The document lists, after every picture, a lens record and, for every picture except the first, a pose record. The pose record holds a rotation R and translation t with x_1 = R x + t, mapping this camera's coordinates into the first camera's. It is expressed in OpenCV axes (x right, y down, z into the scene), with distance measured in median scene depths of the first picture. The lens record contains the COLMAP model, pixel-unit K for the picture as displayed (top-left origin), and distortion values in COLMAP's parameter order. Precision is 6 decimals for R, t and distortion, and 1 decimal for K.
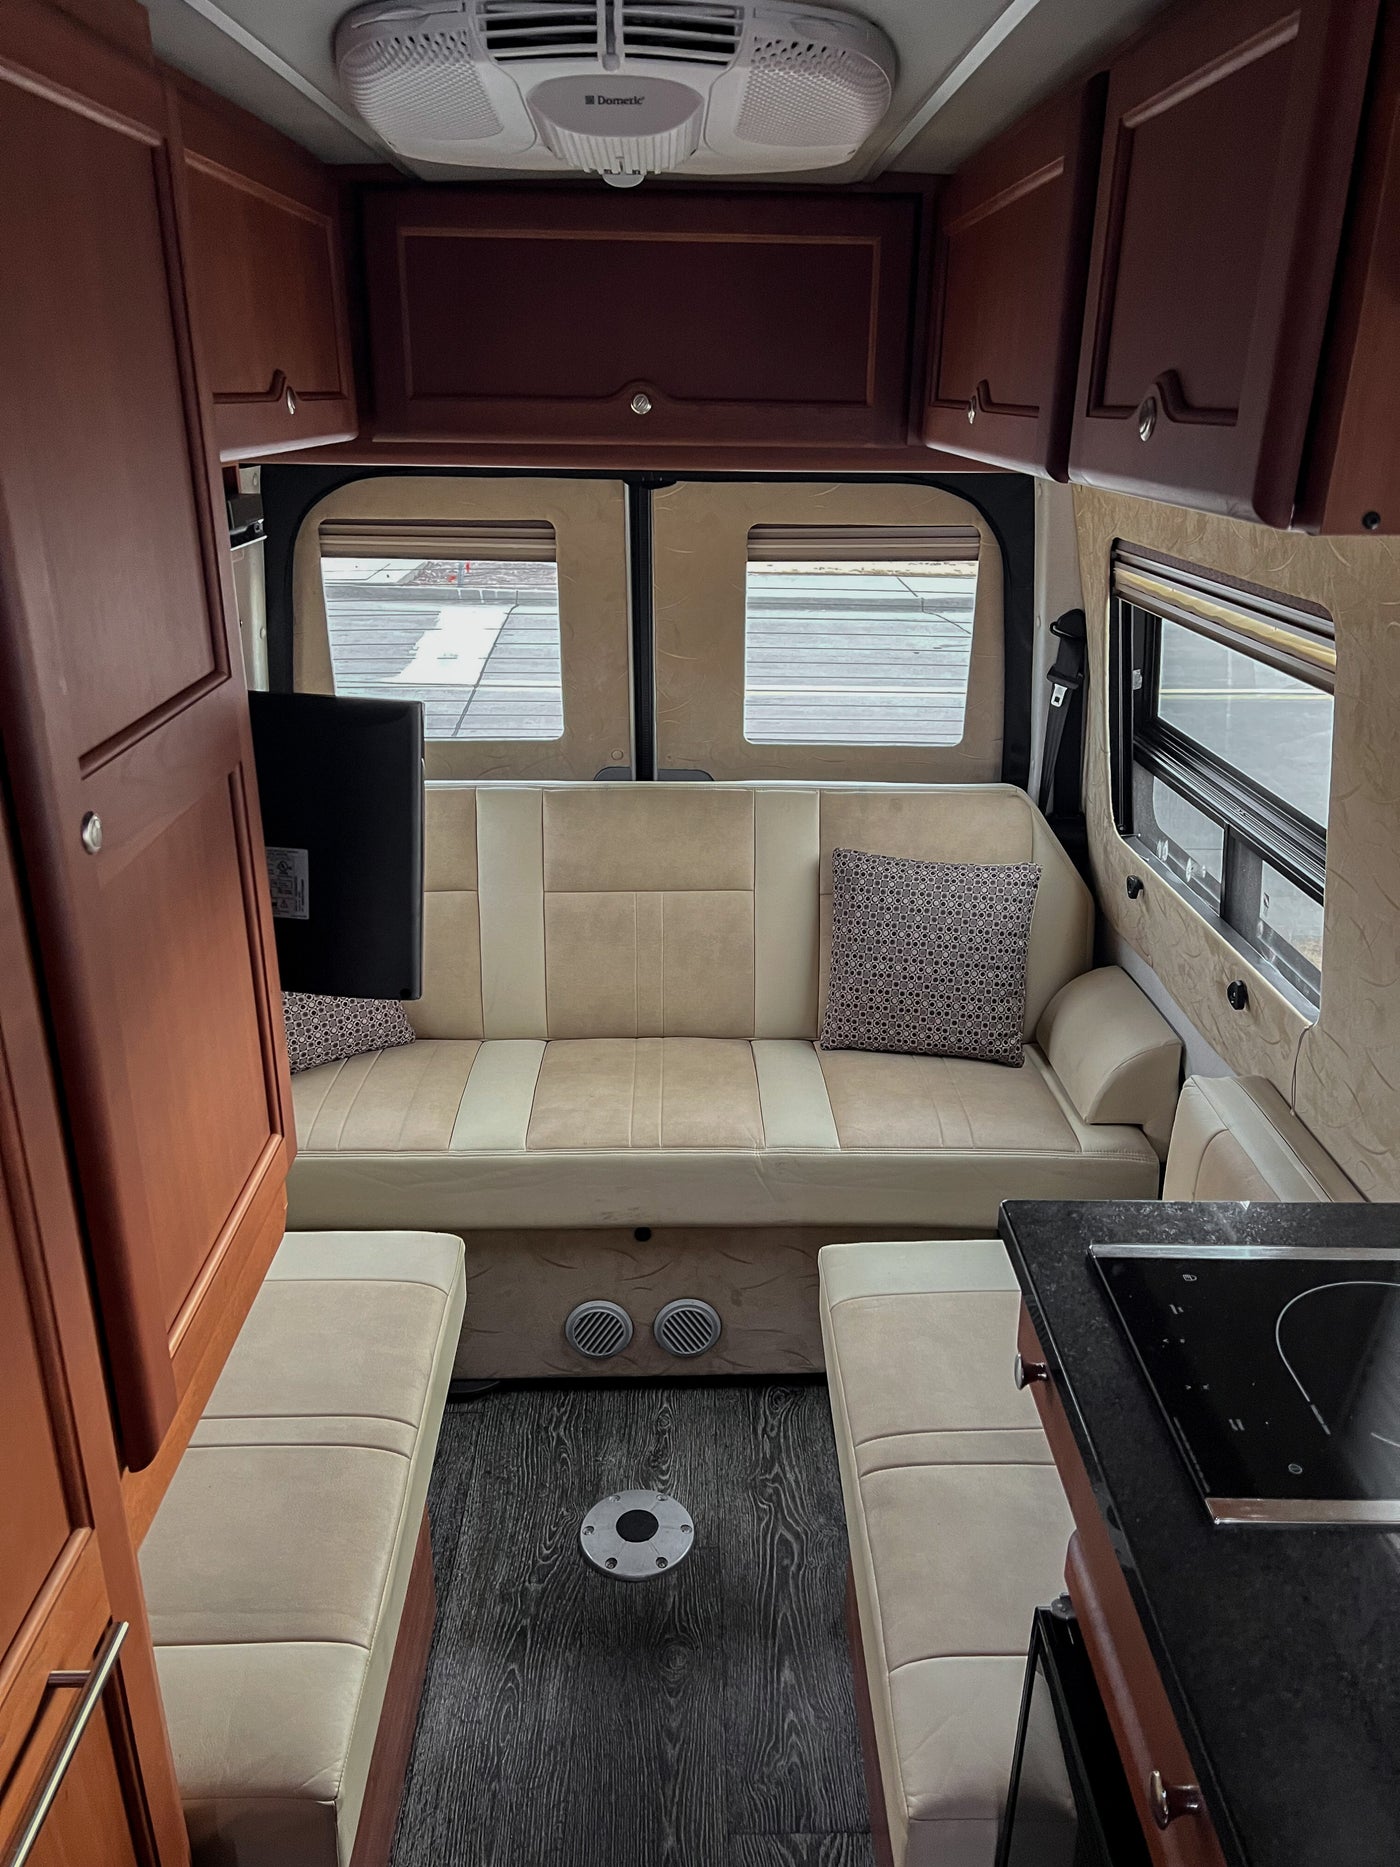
lens RADIAL K [[1401.3, 0, 711.5], [0, 1401.3, 949.9], [0, 0, 1]] dist [0.053593, -0.066789]
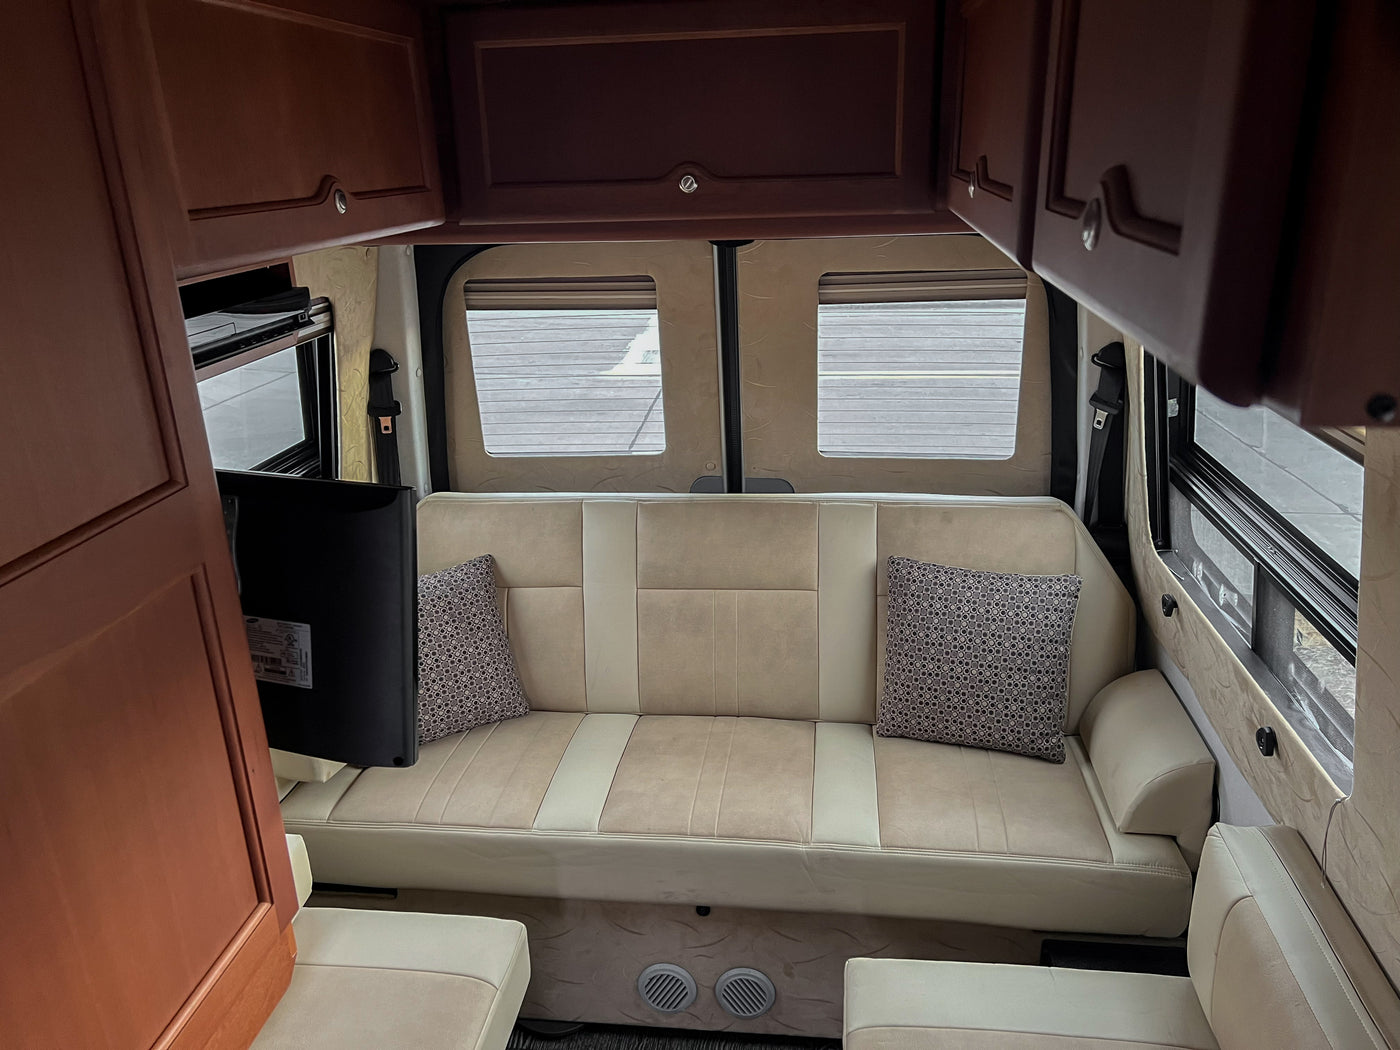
lens RADIAL K [[1050.8, 0, 700.4], [0, 1050.8, 521.2], [0, 0, 1]] dist [0.053593, -0.066789]
pose [[0.987418, 0.009781, -0.157831, 0.084495], [-0.015341, 0.999302, -0.034051, -0.083237], [0.157388, 0.036044, 0.986879, 0.169660]]
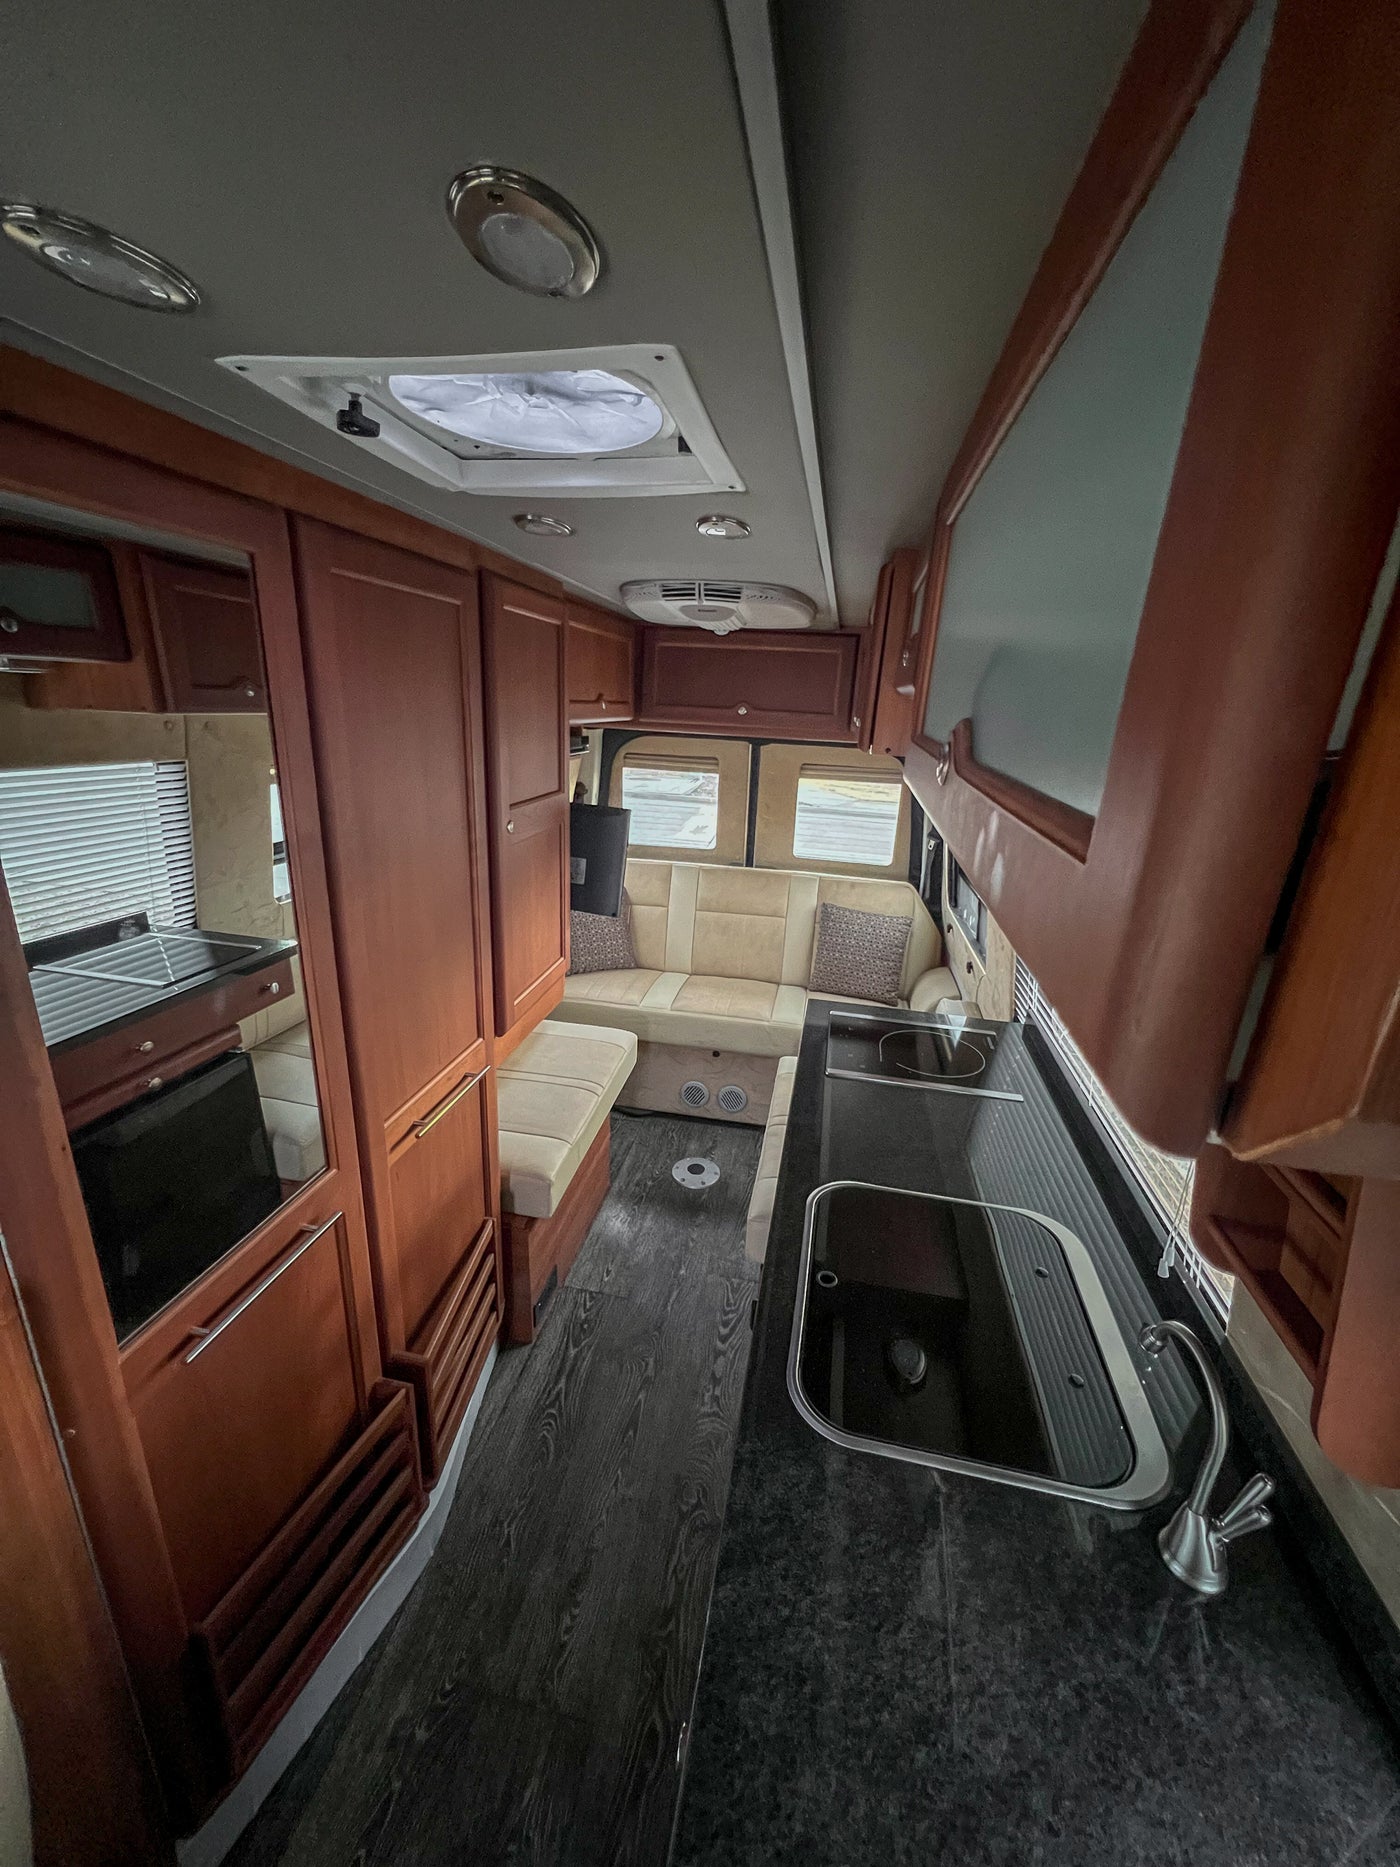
lens RADIAL K [[746.0, 0, 698.3], [0, 746.0, 933.2], [0, 0, 1]] dist [-0.001757, 0.000926]
pose [[0.977591, 0.095527, -0.187589, 0.145851], [-0.110592, 0.991288, -0.071531, 0.102448], [0.179121, 0.090674, 0.979640, -0.260046]]
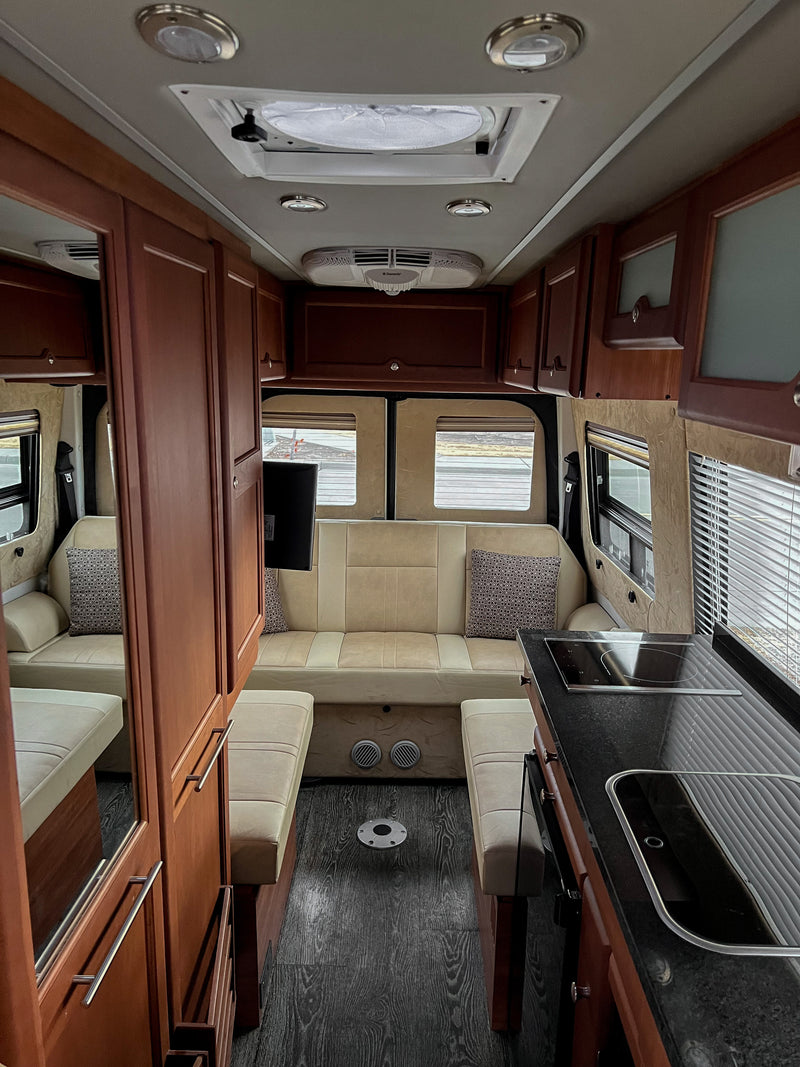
lens RADIAL K [[800.8, 0, 406.2], [0, 800.8, 533.6], [0, 0, 1]] dist [0.053593, -0.066789]
pose [[0.999706, 0.015142, -0.018947, 0.003933], [-0.018119, 0.985554, -0.168387, 0.150528], [0.016124, 0.168681, 0.985539, -0.368479]]
